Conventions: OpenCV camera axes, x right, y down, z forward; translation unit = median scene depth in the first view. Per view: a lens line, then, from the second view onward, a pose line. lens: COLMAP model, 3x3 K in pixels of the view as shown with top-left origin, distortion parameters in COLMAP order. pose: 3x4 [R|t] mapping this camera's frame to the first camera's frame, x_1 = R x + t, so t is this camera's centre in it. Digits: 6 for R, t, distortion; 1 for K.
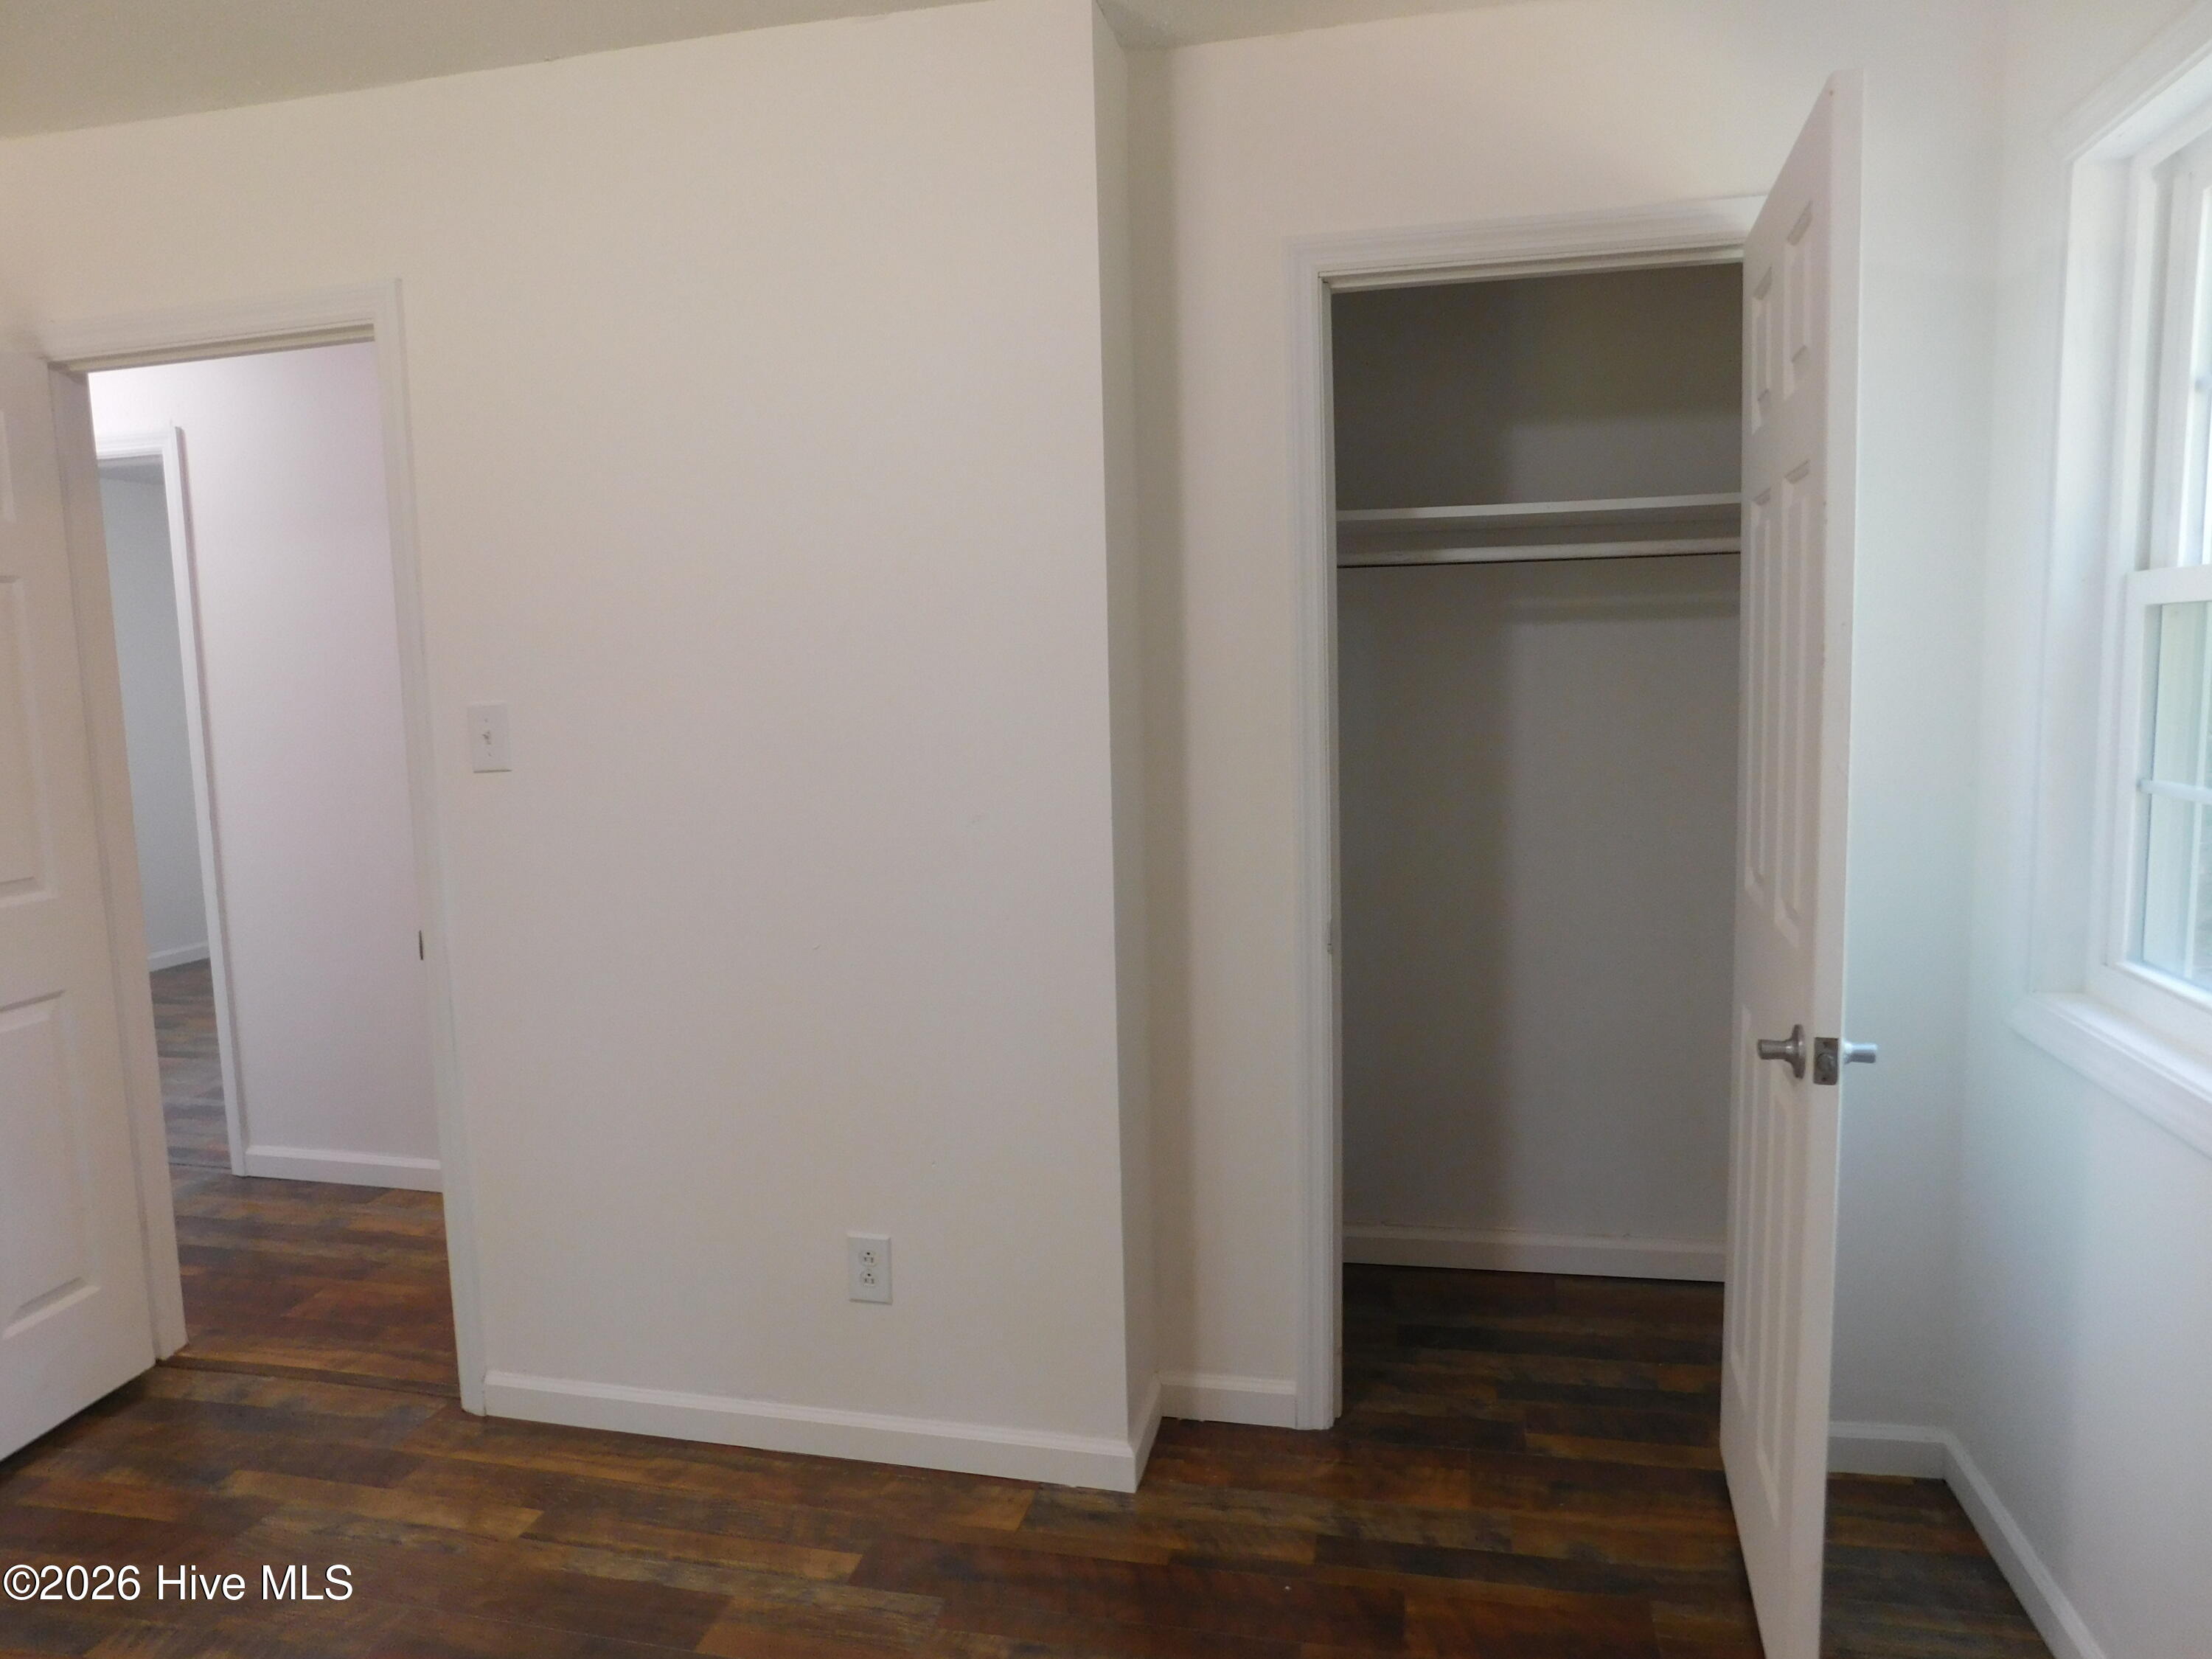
lens RADIAL K [[1457.2, 0, 1105.8], [0, 1457.2, 823.9], [0, 0, 1]] dist [-0.066859, 0.057406]
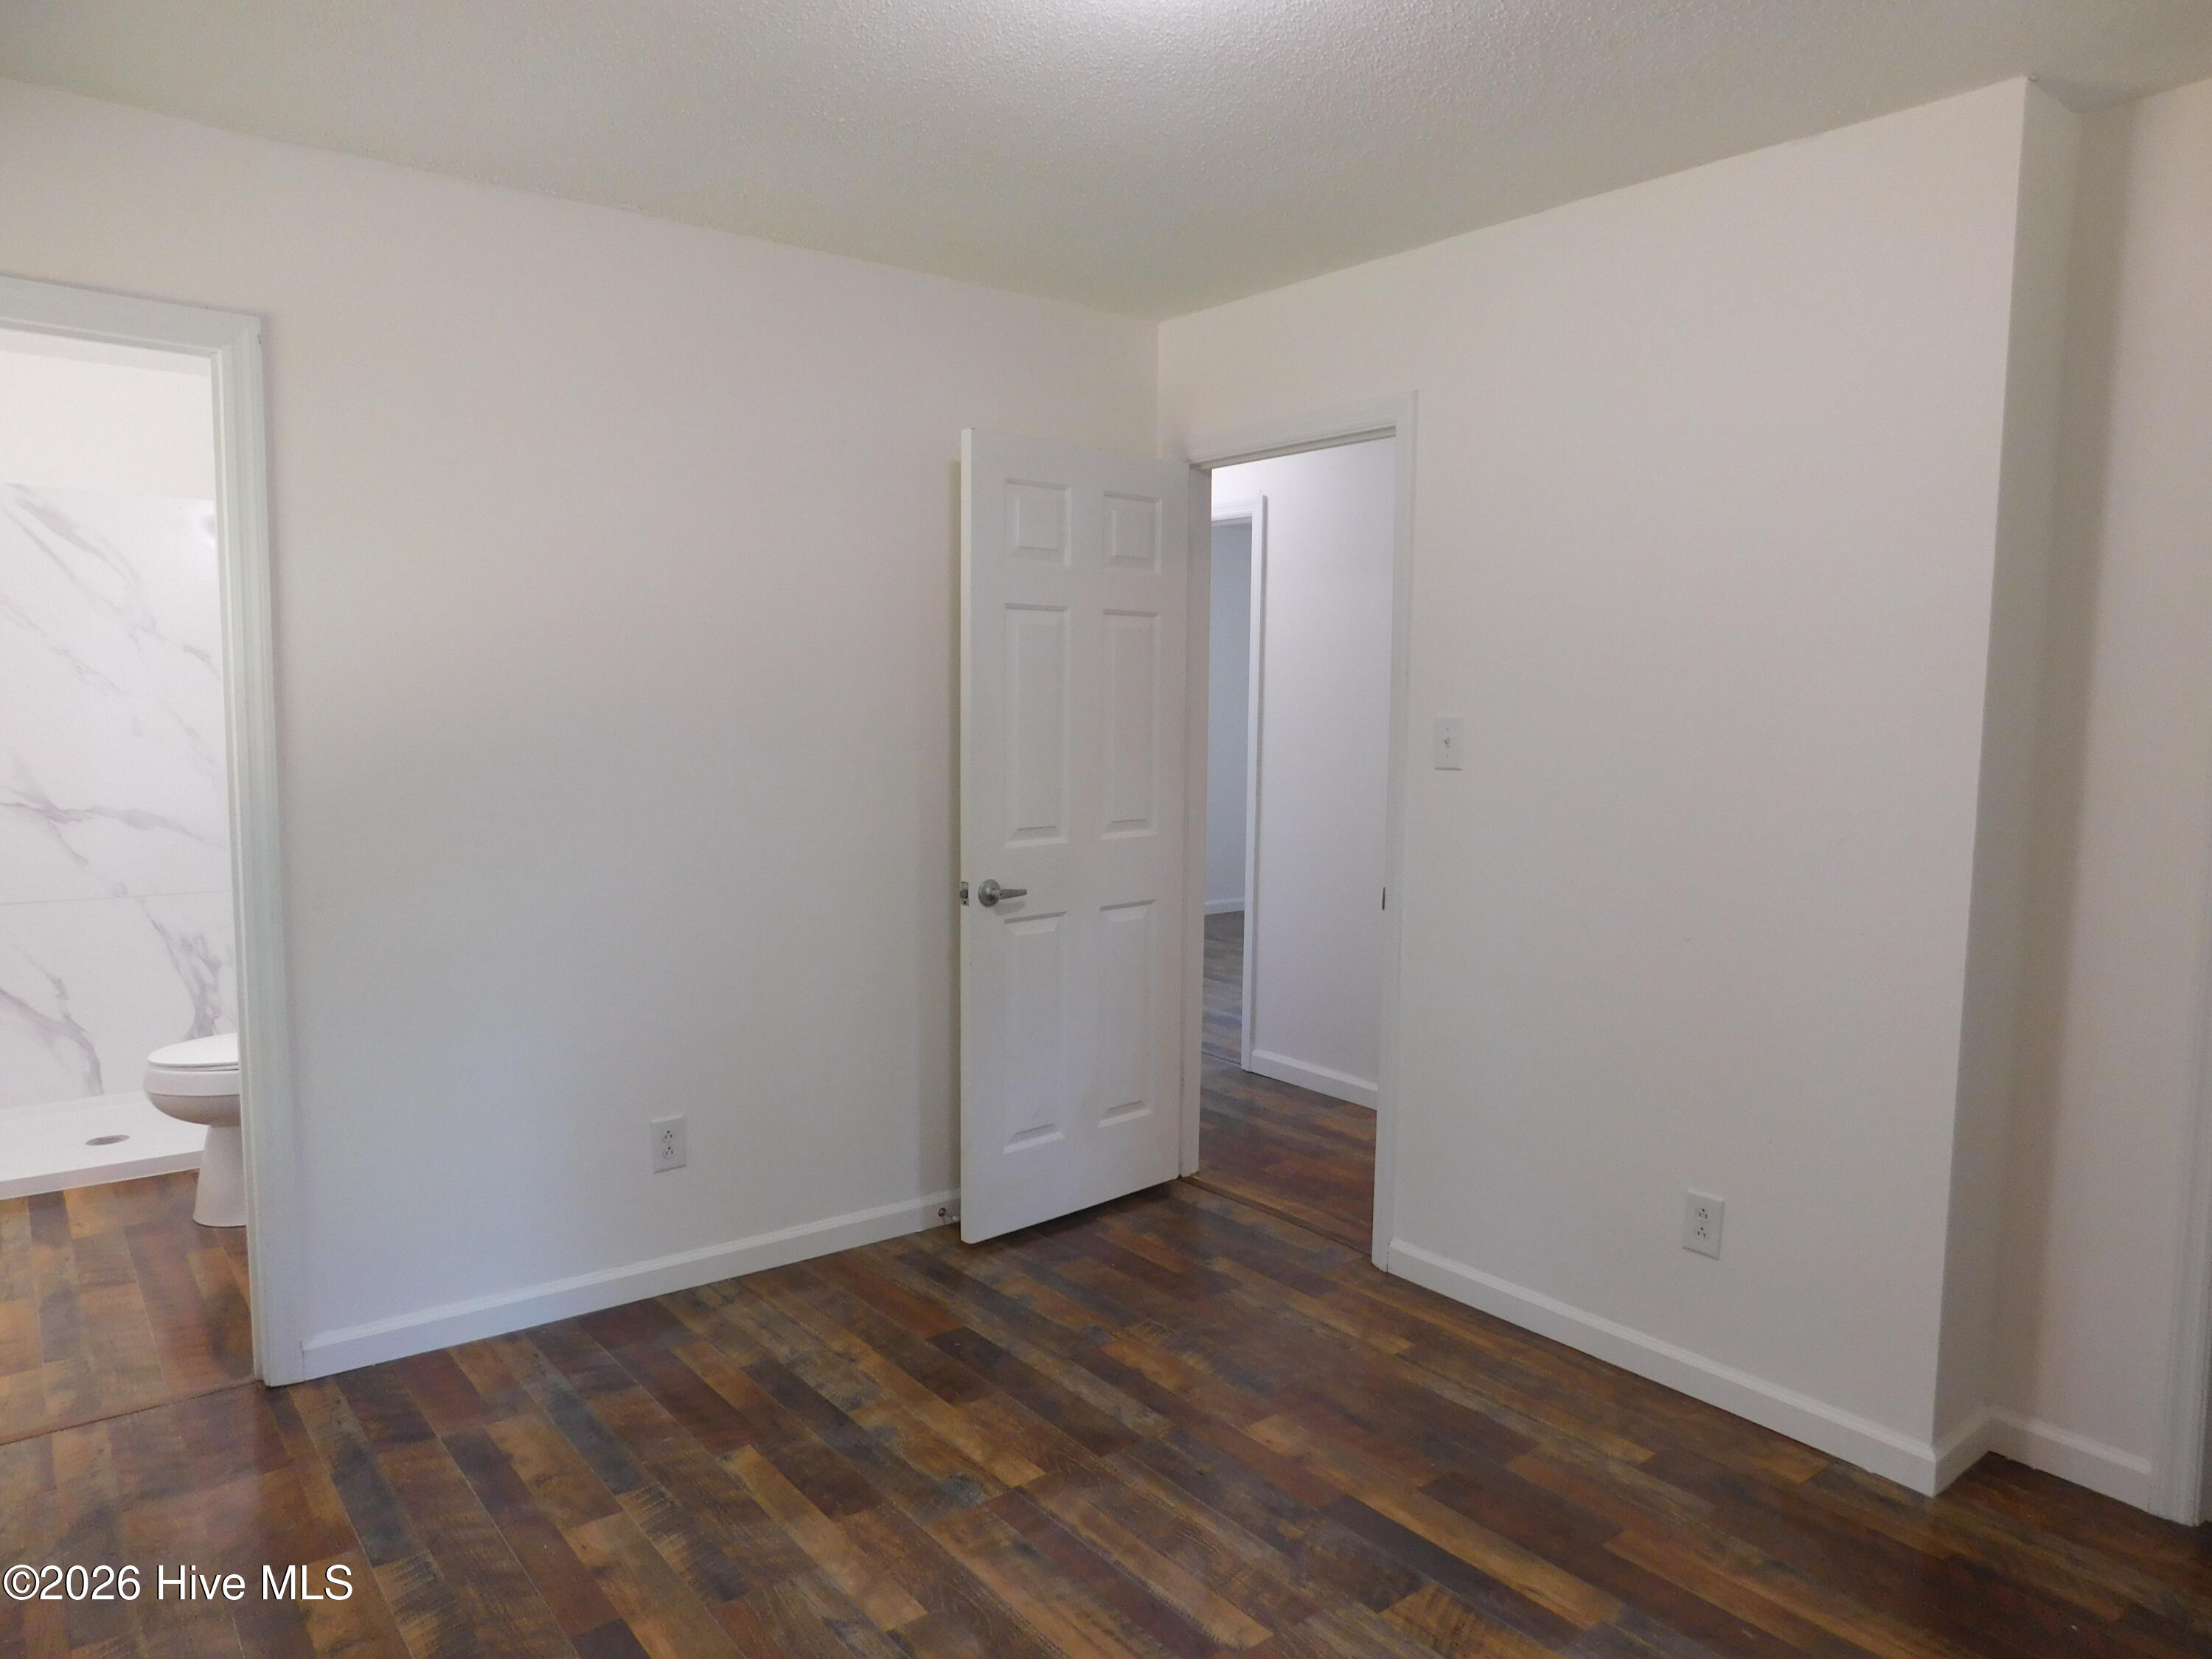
lens RADIAL K [[1457.2, 0, 1105.8], [0, 1457.2, 823.9], [0, 0, 1]] dist [-0.066859, 0.057406]
pose [[0.782559, 0.093002, -0.615590, 0.130300], [-0.101624, 0.994600, 0.021075, 0.014920], [0.614226, 0.046066, 0.787785, -0.191822]]
